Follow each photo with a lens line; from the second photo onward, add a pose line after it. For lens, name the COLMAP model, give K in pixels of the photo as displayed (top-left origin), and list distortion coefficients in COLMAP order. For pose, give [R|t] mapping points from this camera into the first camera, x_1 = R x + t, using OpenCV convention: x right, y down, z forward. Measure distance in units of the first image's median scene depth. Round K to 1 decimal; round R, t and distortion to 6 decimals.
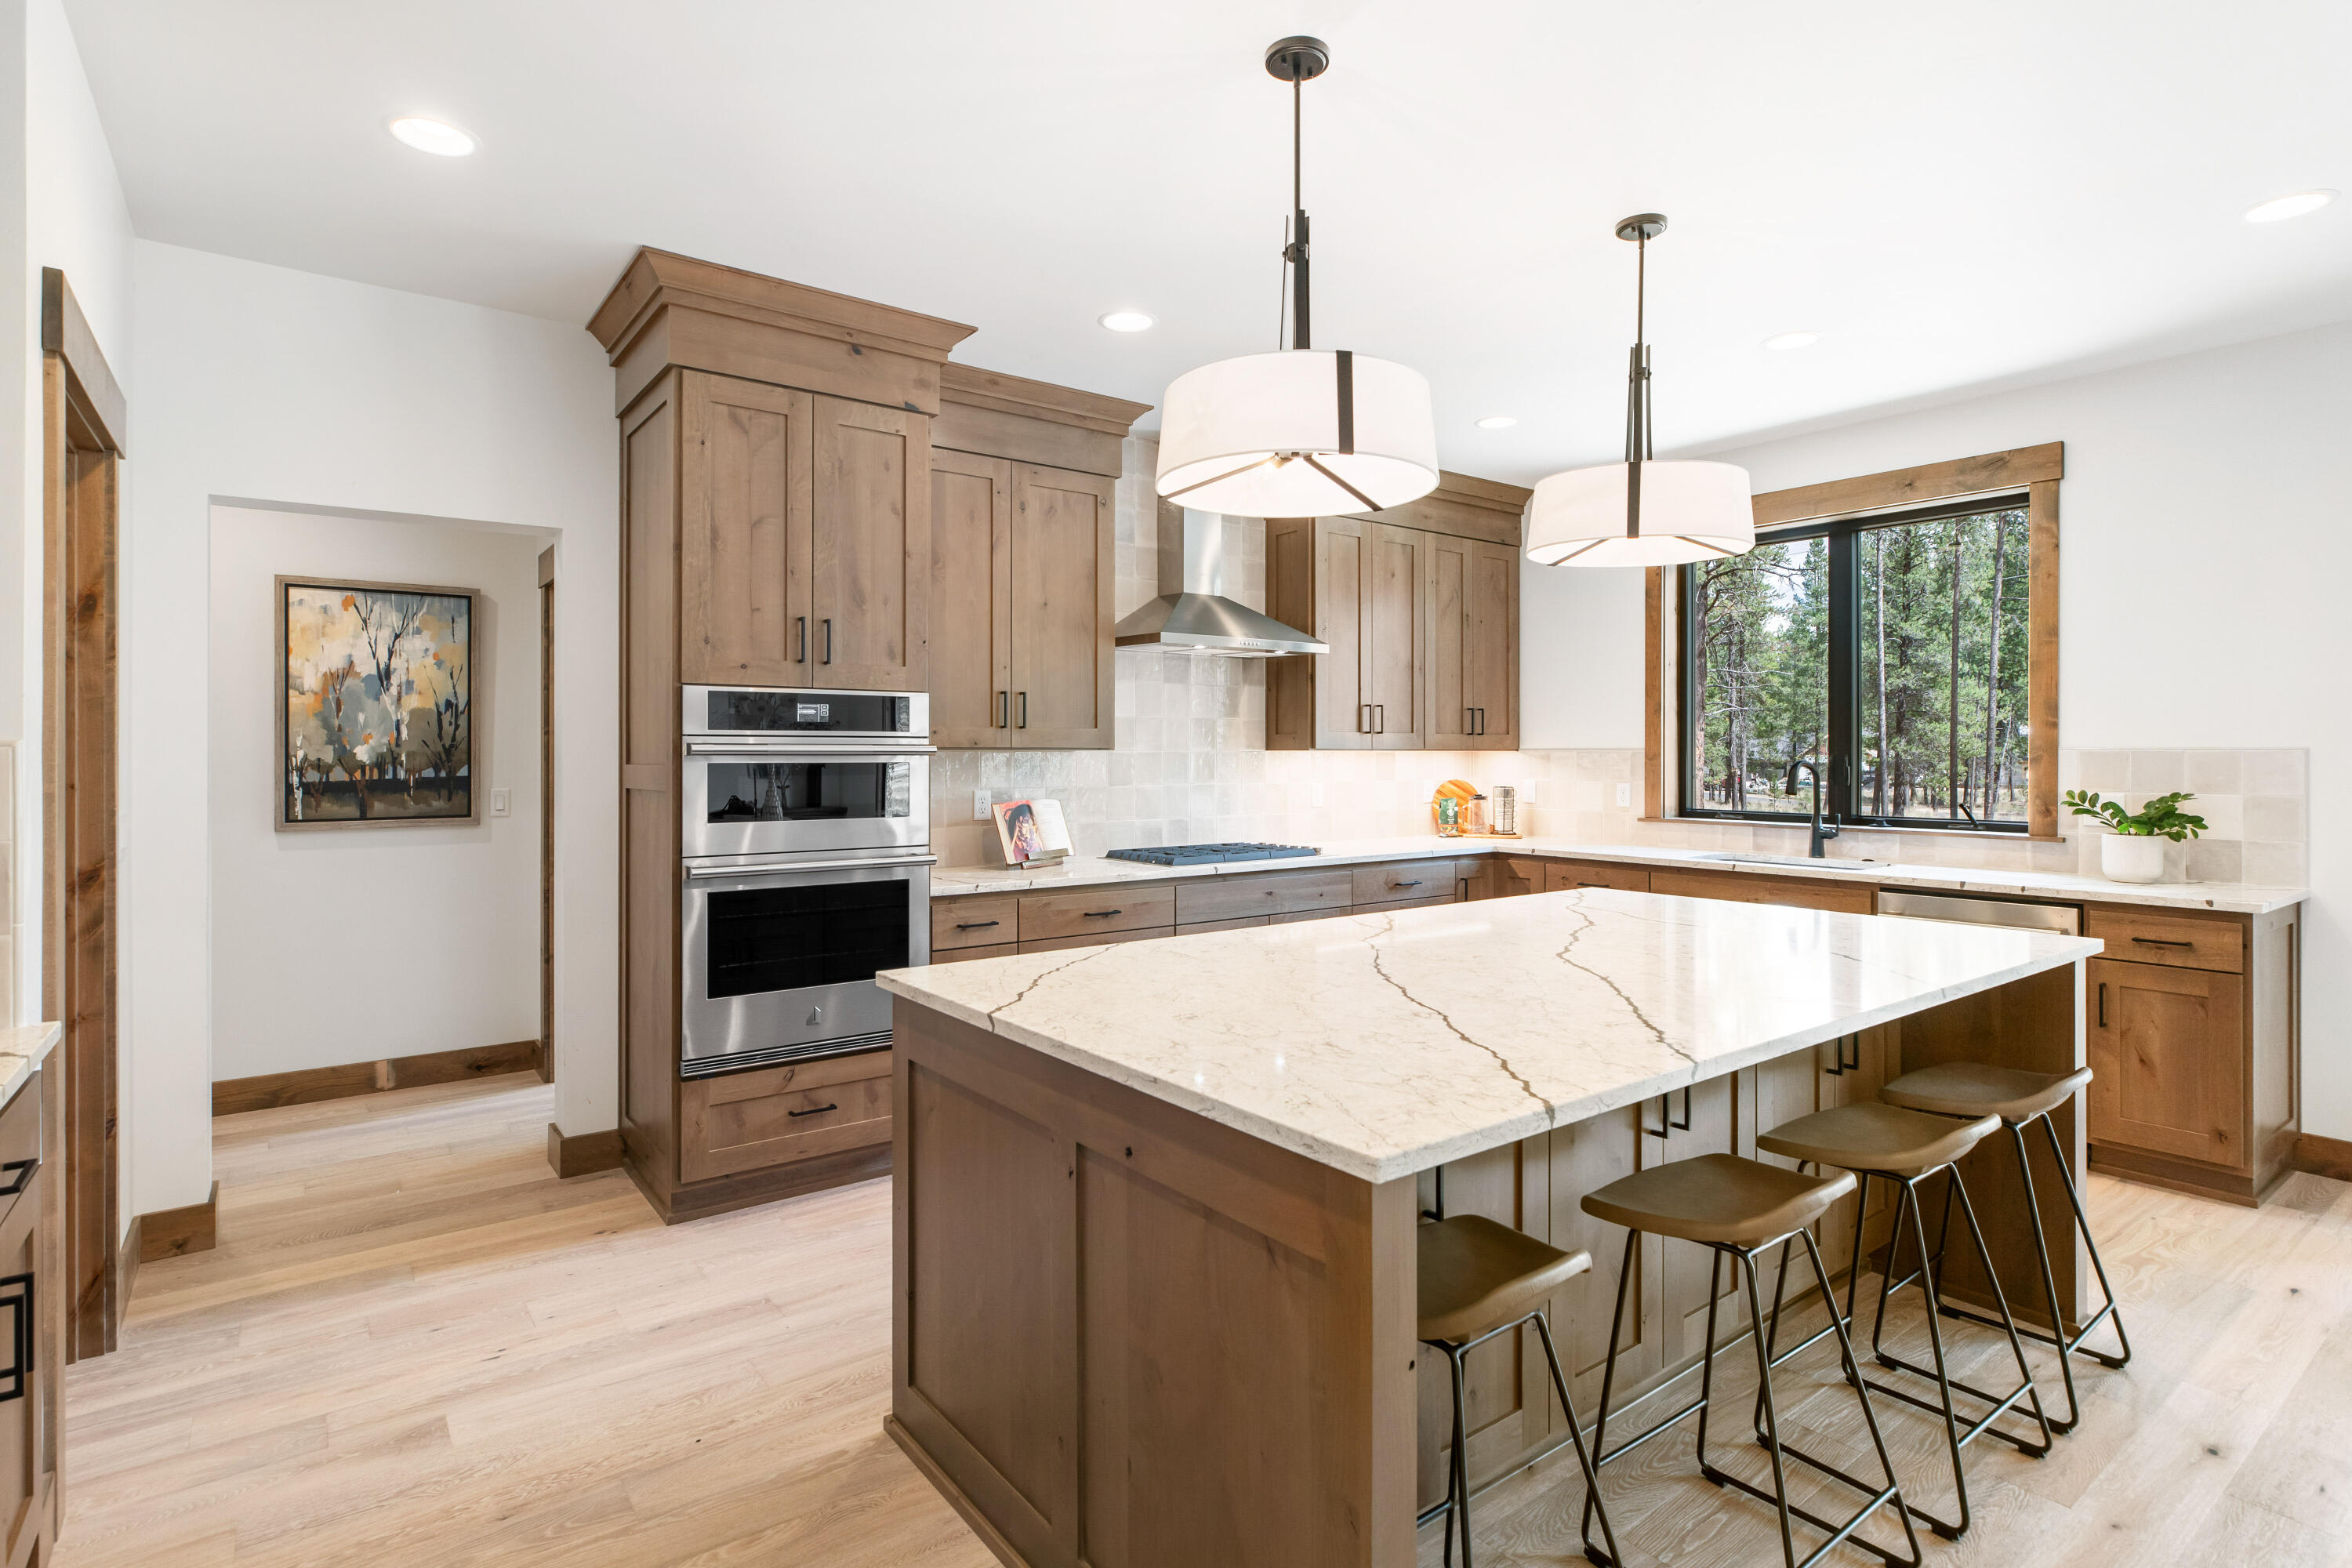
lens RADIAL K [[1174.4, 0, 1160.8], [0, 1174.4, 760.2], [0, 0, 1]] dist [0.001317, 0.000221]
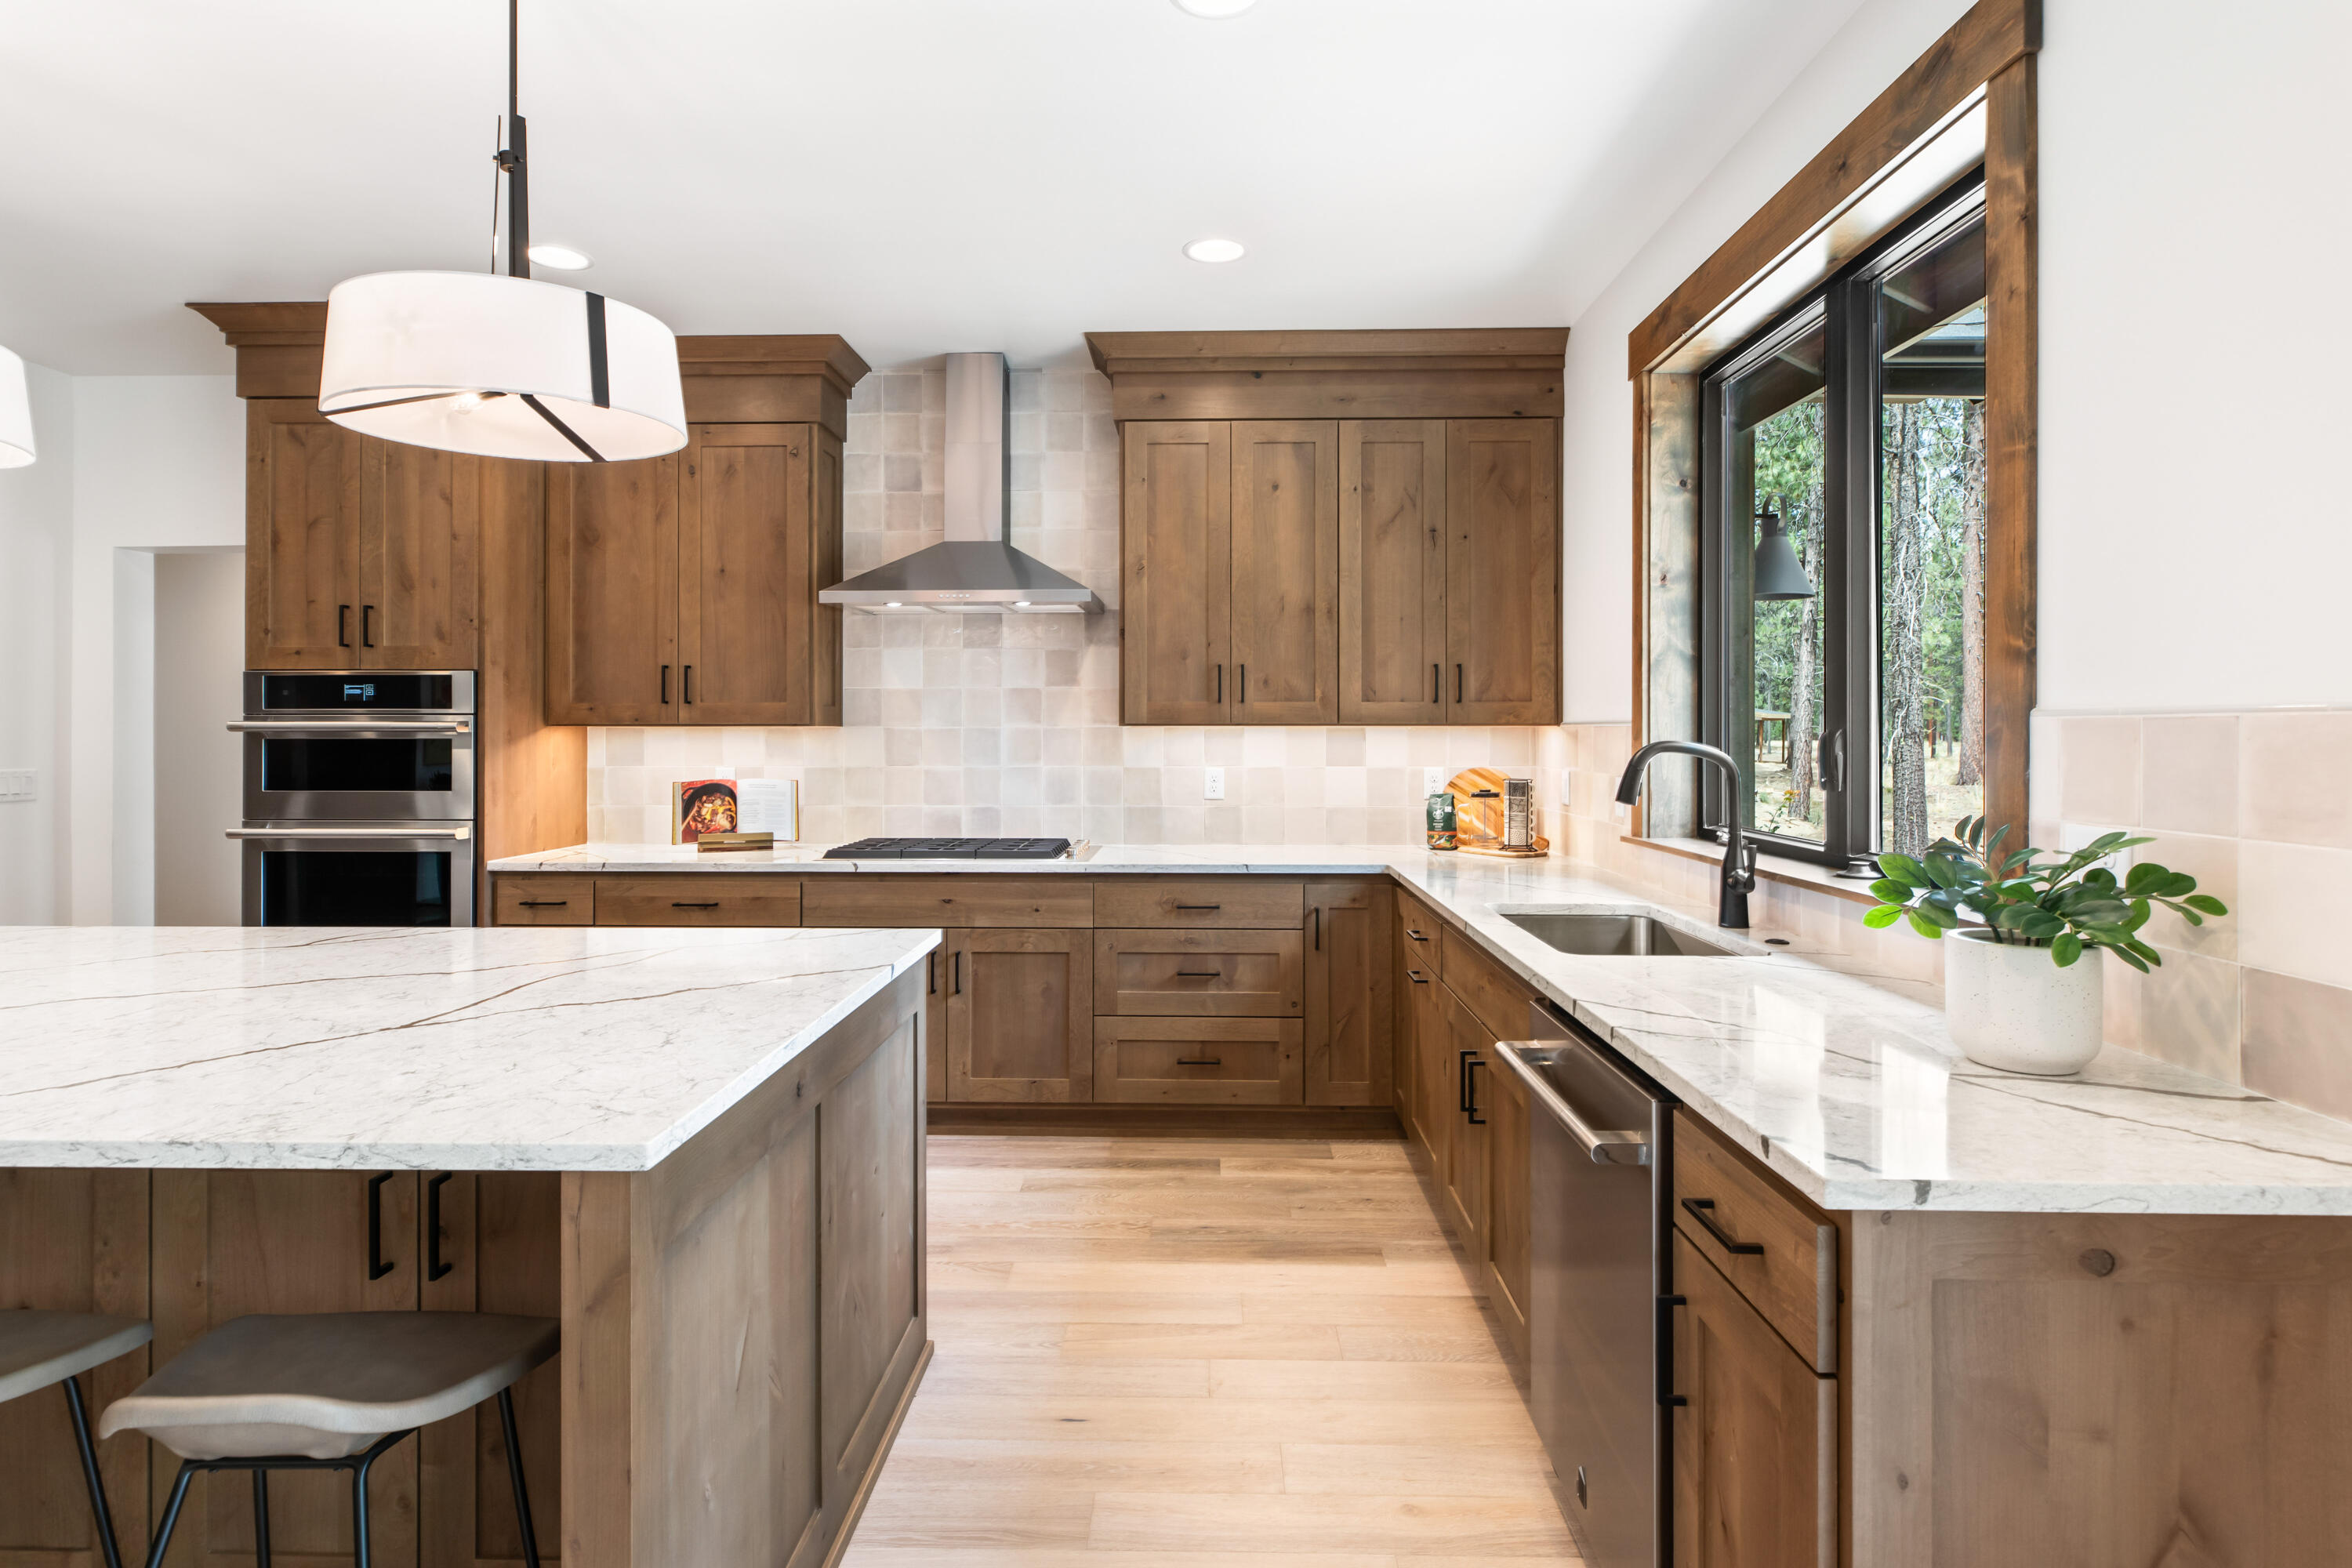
lens RADIAL K [[1174.4, 0, 1169.9], [0, 1174.4, 729.1], [0, 0, 1]] dist [0.001317, 0.000221]
pose [[0.784175, -0.001985, -0.620536, 0.753086], [-0.003244, 0.999968, -0.007298, -0.000593], [0.620531, 0.007736, 0.784144, 0.477847]]
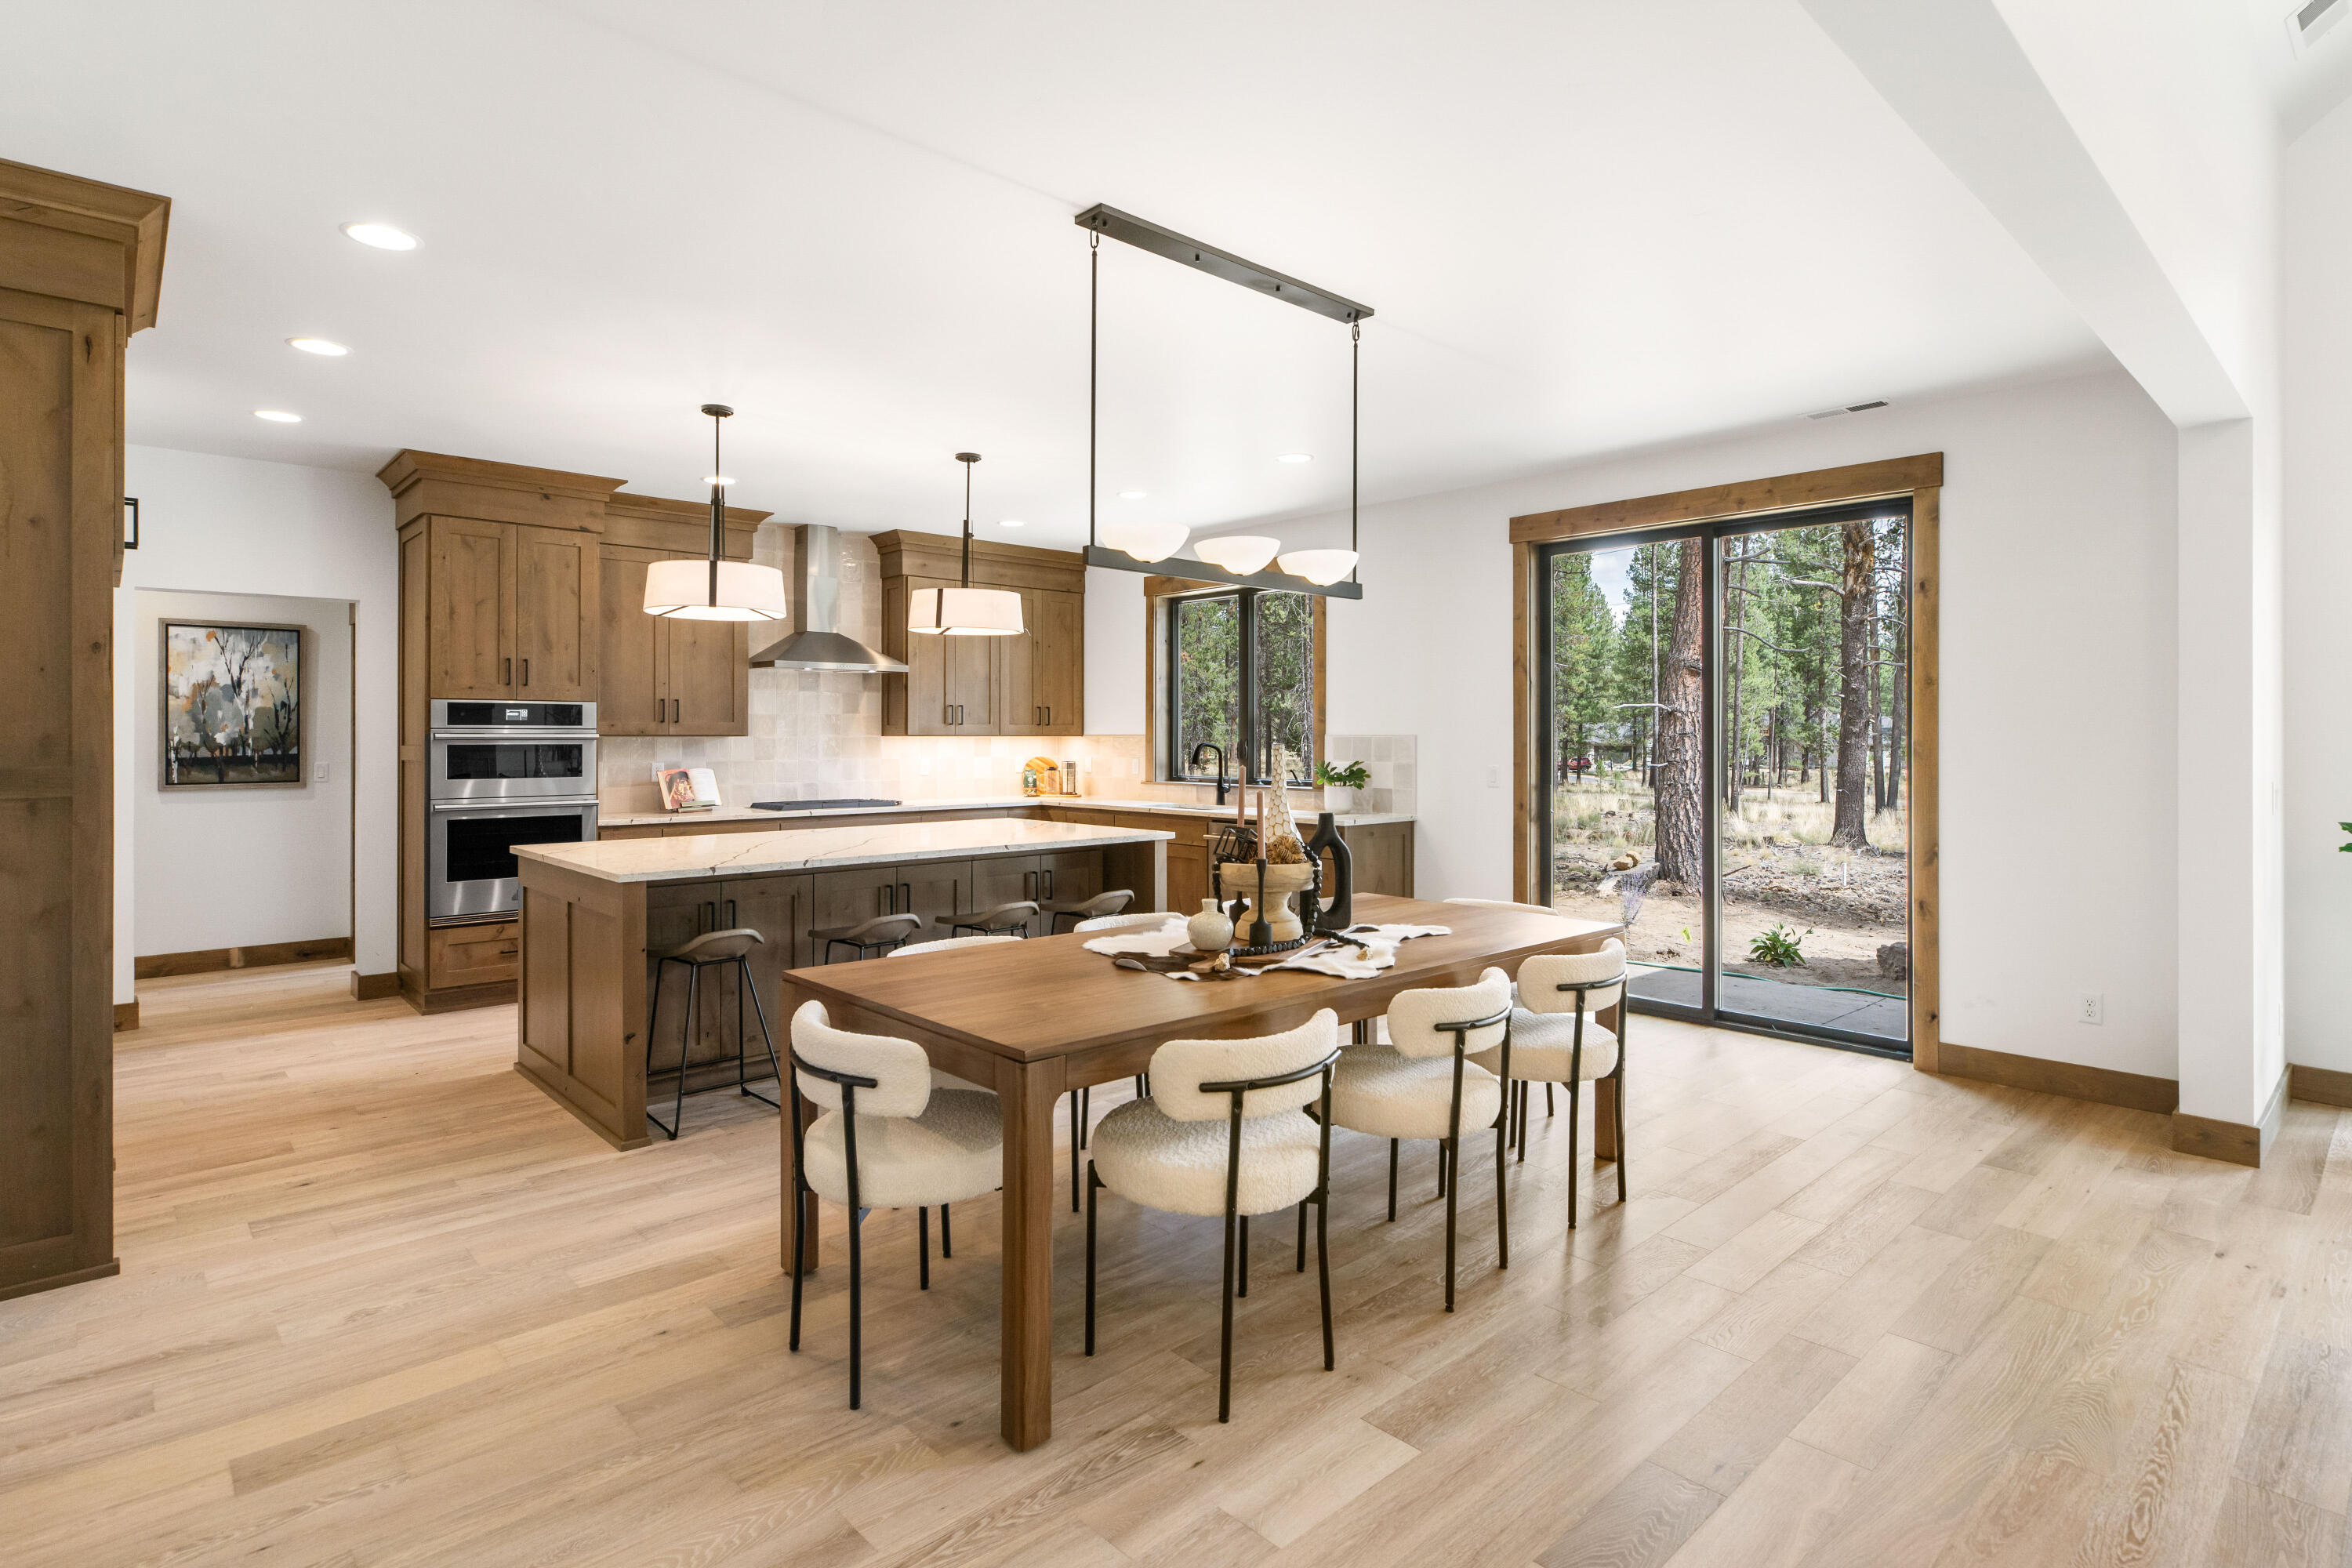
lens RADIAL K [[1174.4, 0, 1161.3], [0, 1174.4, 739.5], [0, 0, 1]] dist [0.001317, 0.000221]
pose [[0.994961, -0.000300, 0.100263, 0.354093], [0.000667, 0.999993, -0.003623, 0.001716], [-0.100262, 0.003672, 0.994954, -0.598301]]
